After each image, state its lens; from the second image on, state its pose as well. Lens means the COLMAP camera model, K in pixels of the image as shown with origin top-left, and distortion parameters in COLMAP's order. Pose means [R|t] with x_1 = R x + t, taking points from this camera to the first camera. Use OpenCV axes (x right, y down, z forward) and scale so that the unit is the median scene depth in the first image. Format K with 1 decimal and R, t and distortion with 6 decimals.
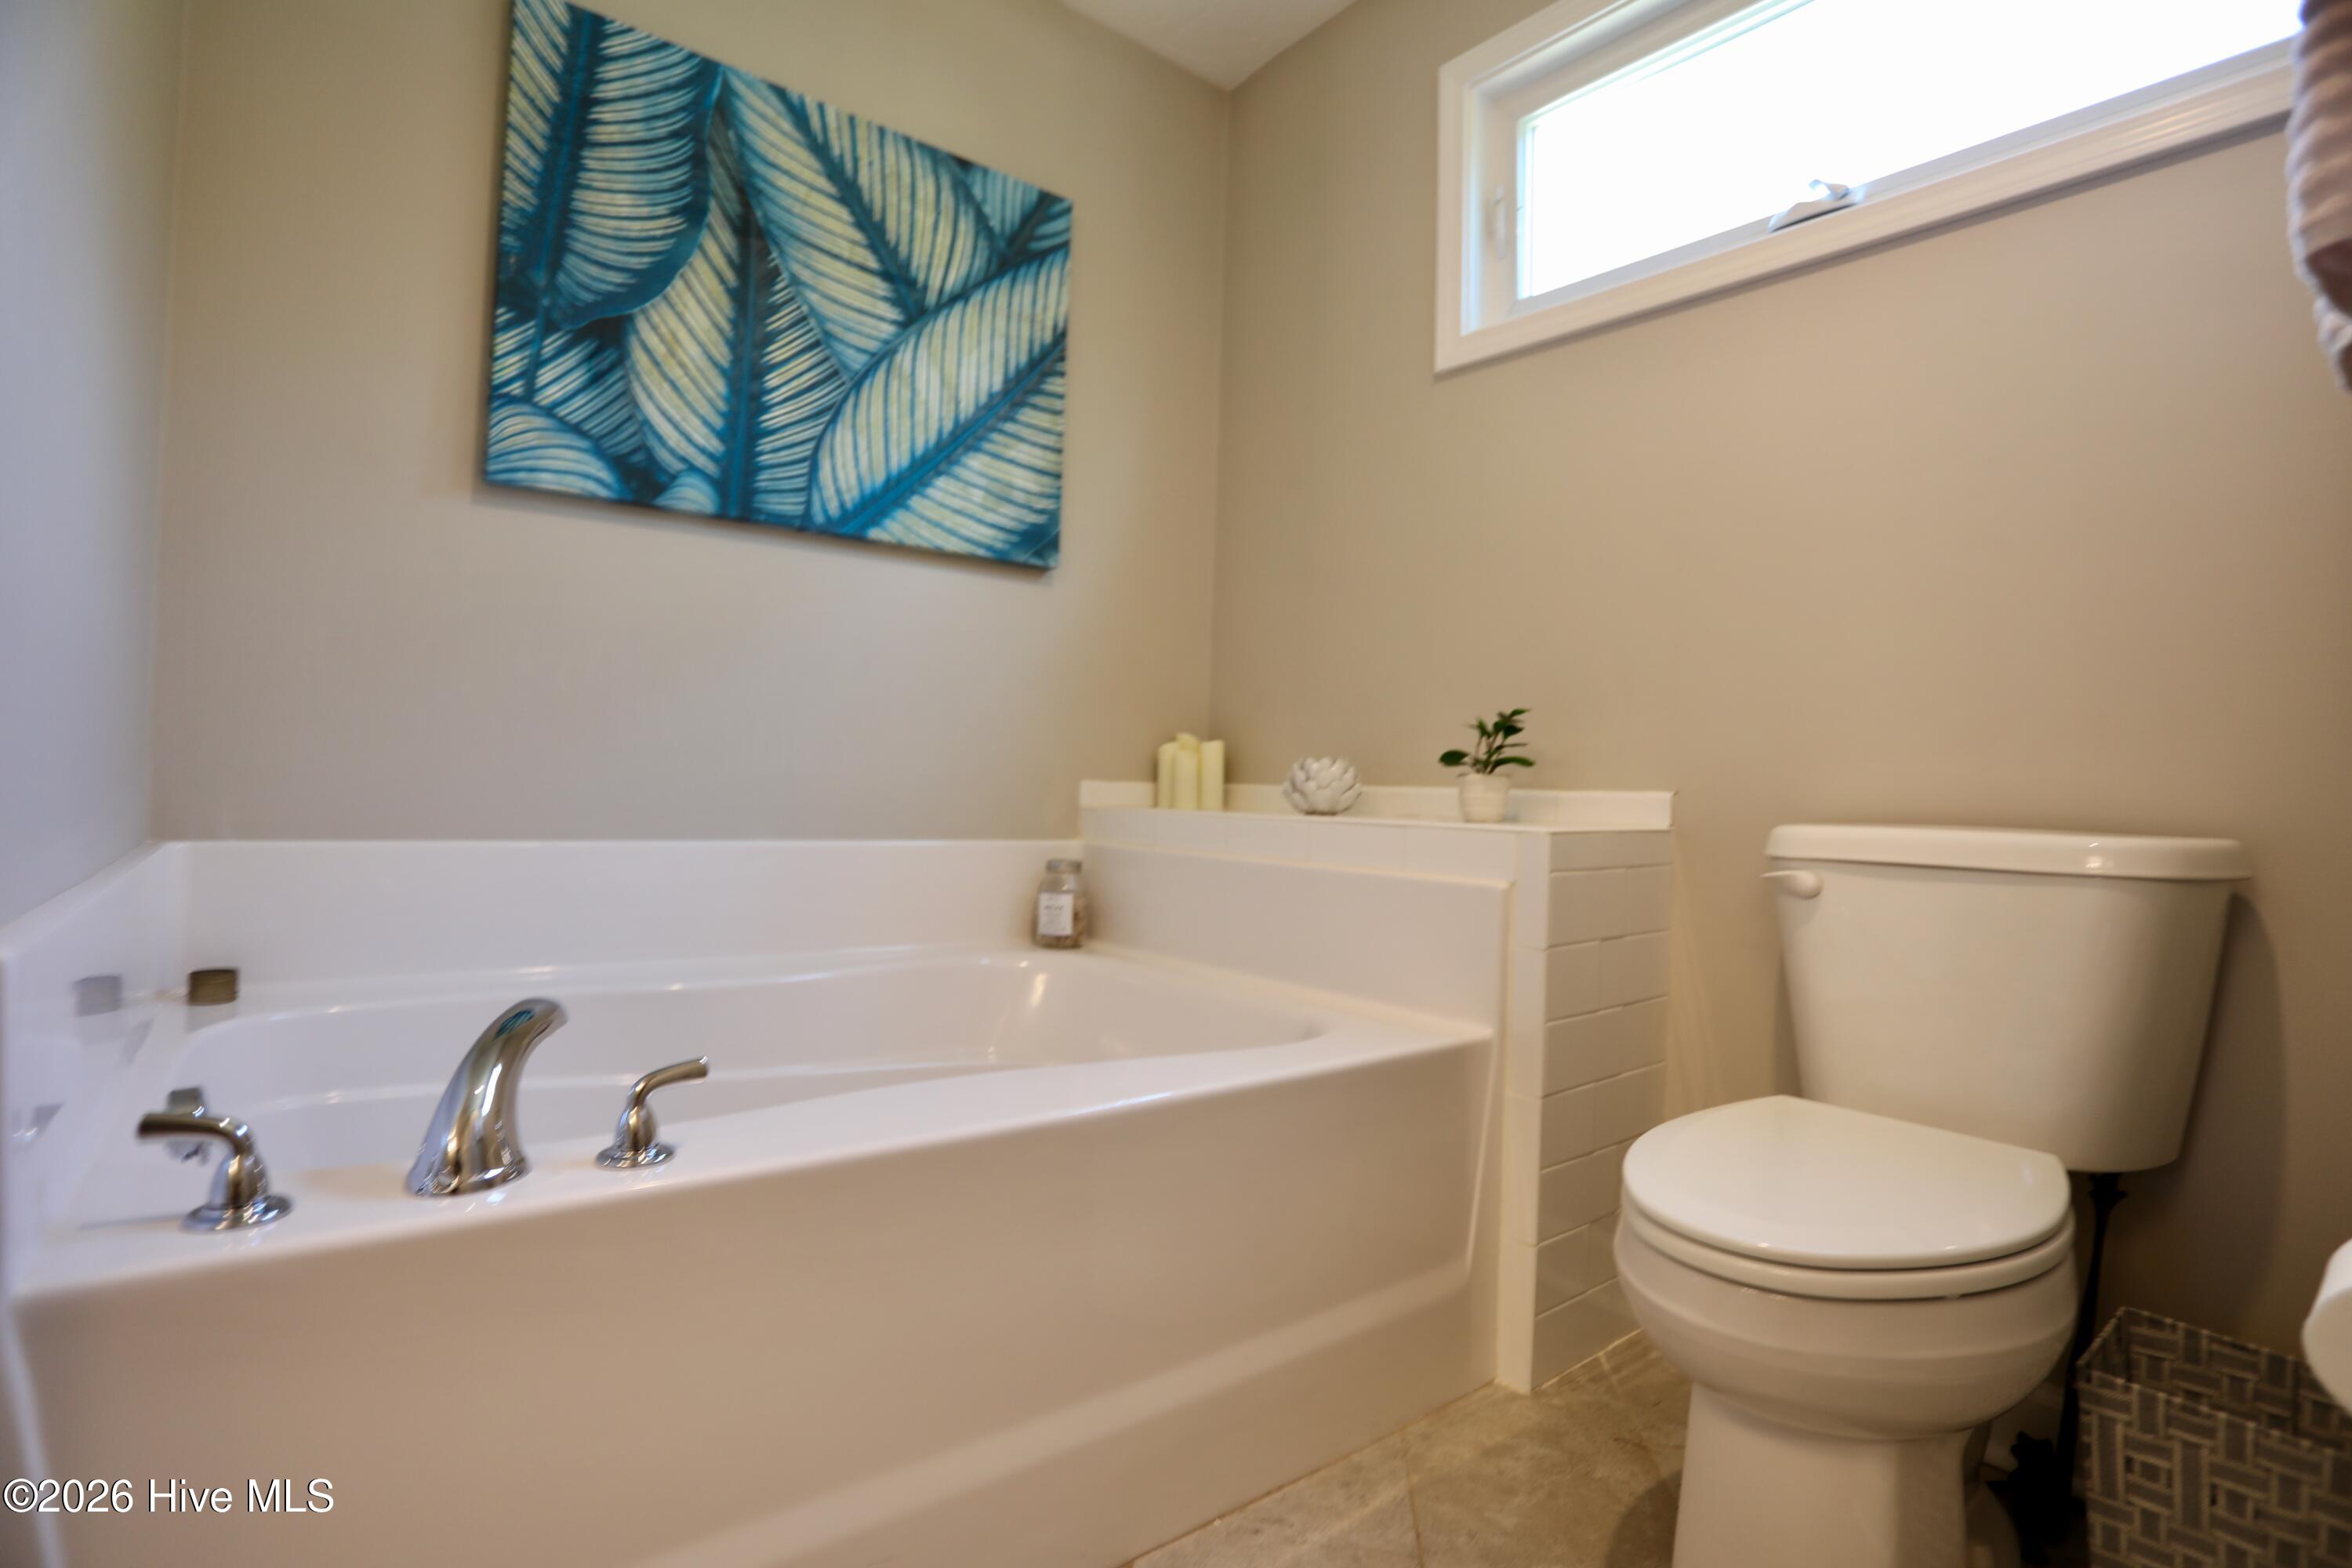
lens RADIAL K [[1147.1, 0, 1177.9], [0, 1147.1, 771.1], [0, 0, 1]] dist [-0.072251, 0.031604]
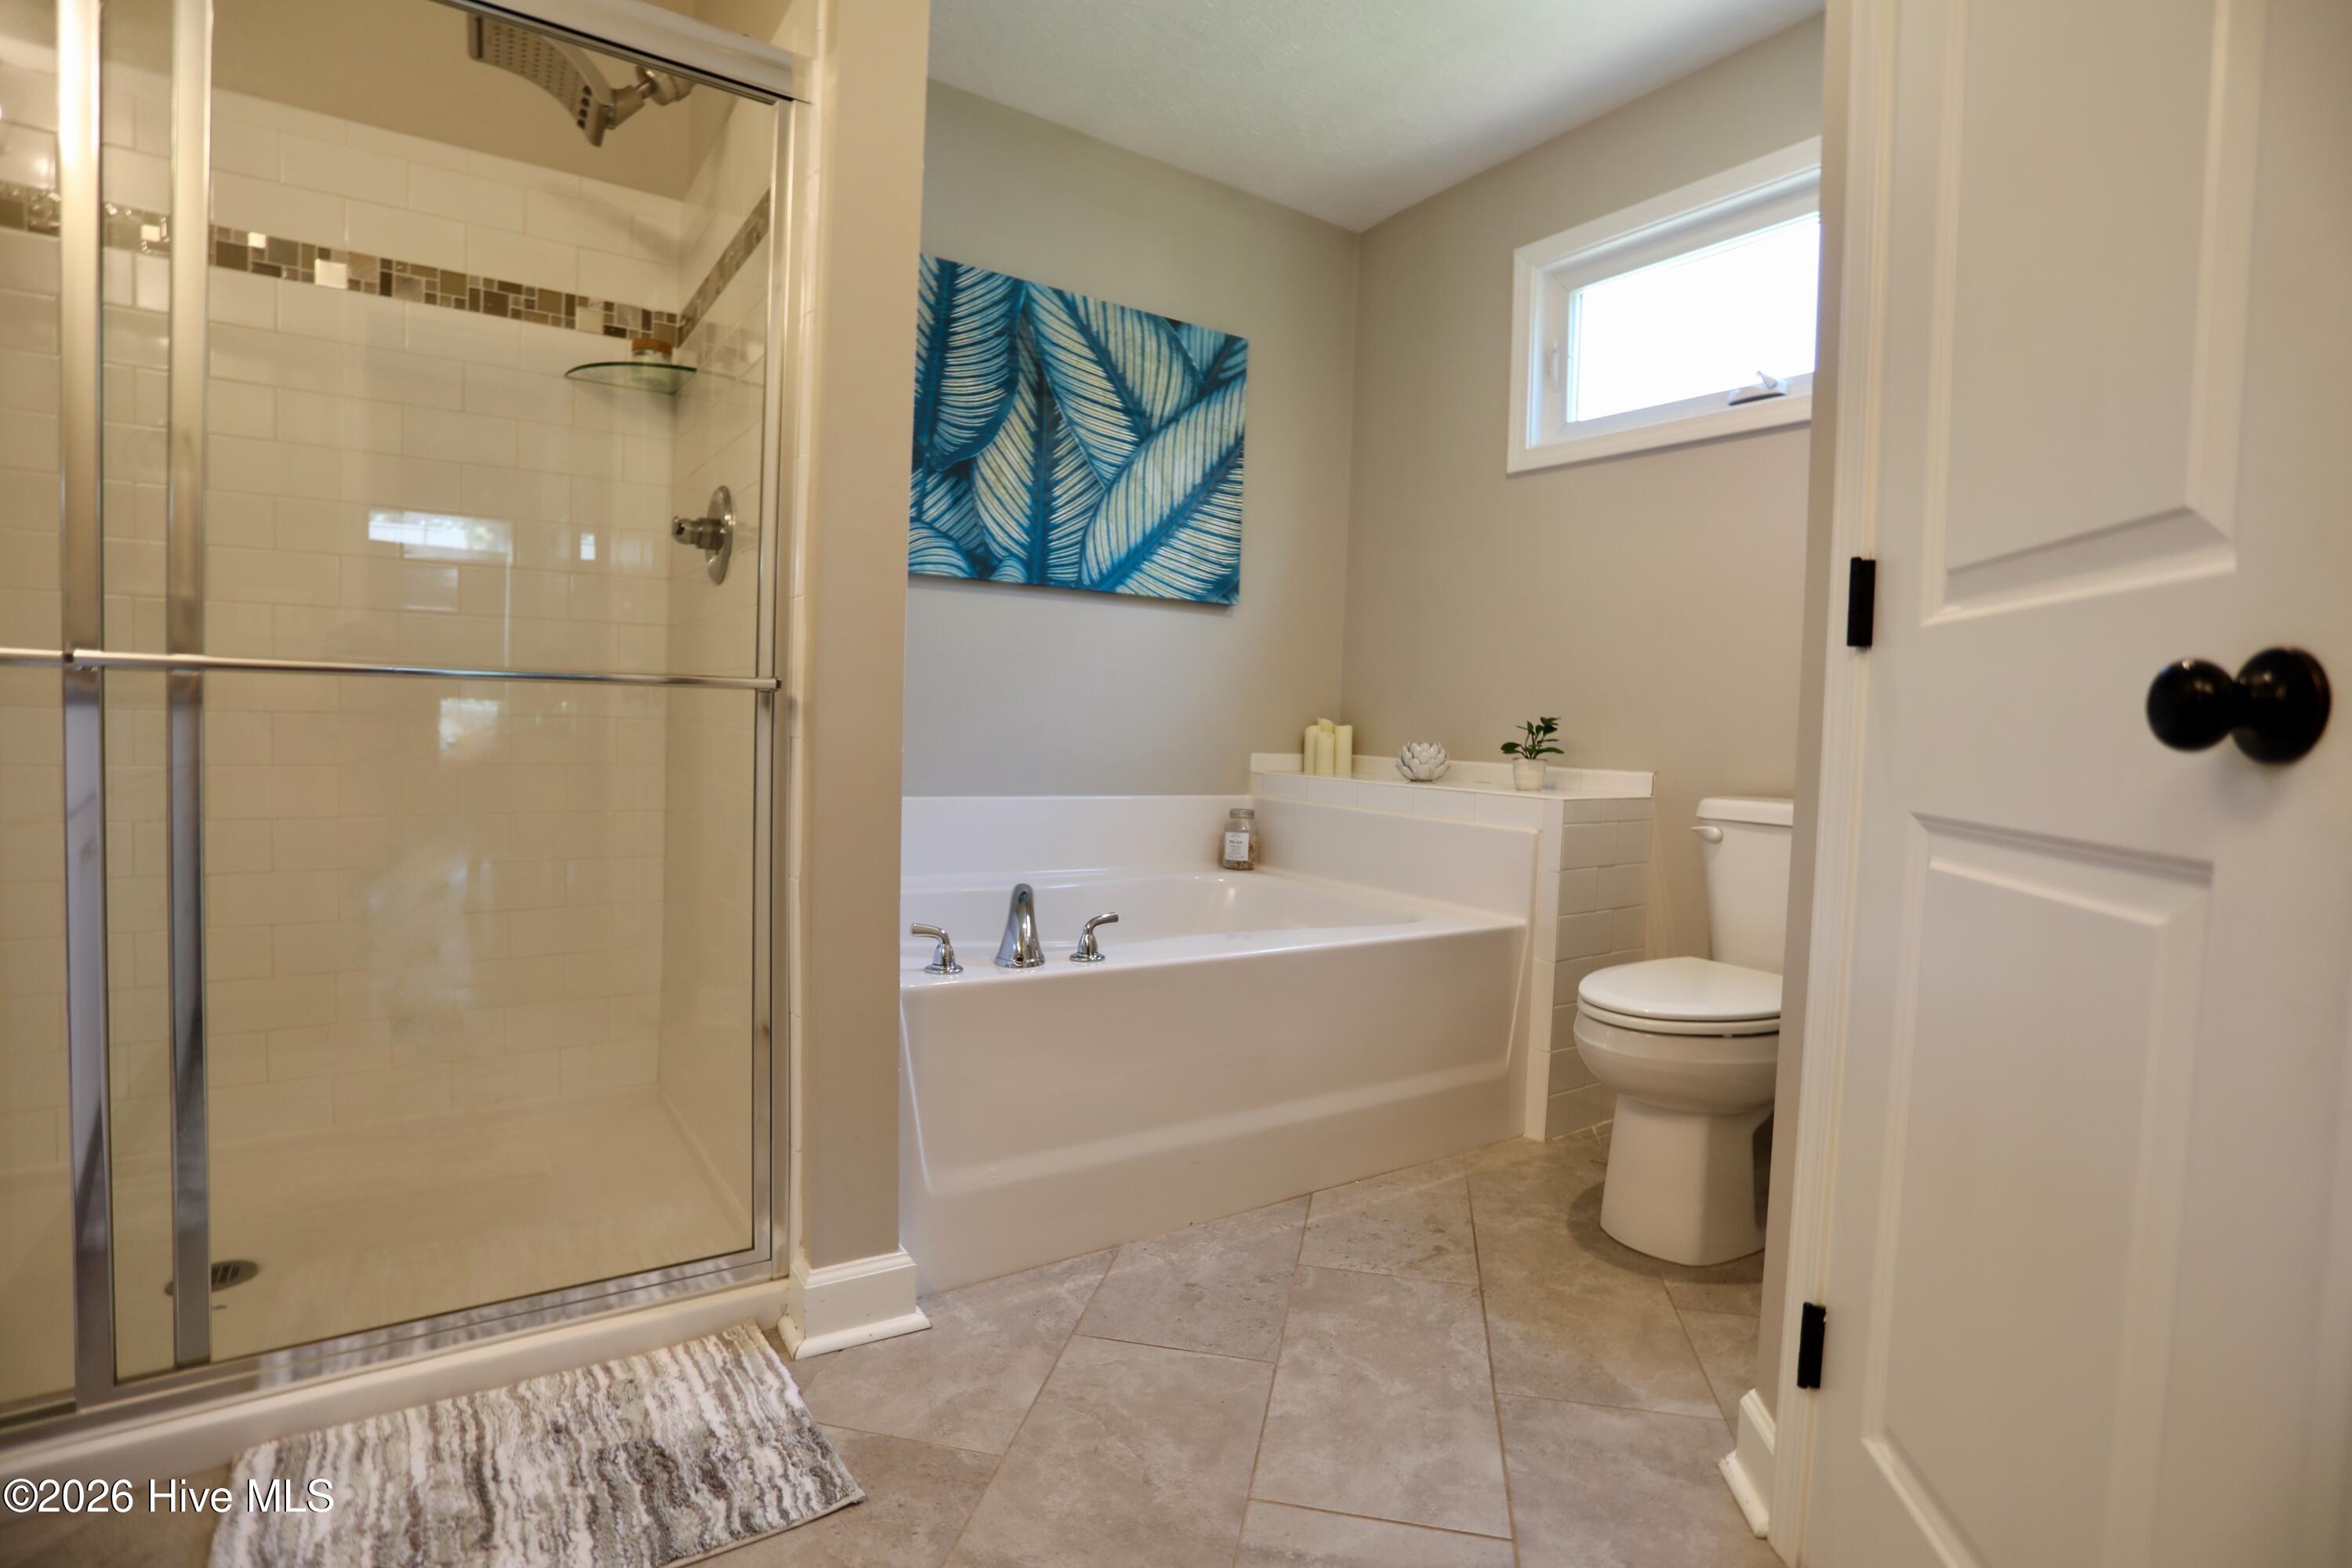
lens RADIAL K [[1147.1, 0, 1177.9], [0, 1147.1, 771.1], [0, 0, 1]] dist [-0.072251, 0.031604]
pose [[0.996248, 0.009271, -0.086041, -0.063461], [-0.004526, 0.998466, 0.055180, -0.057249], [0.086420, -0.054584, 0.994762, -0.509940]]
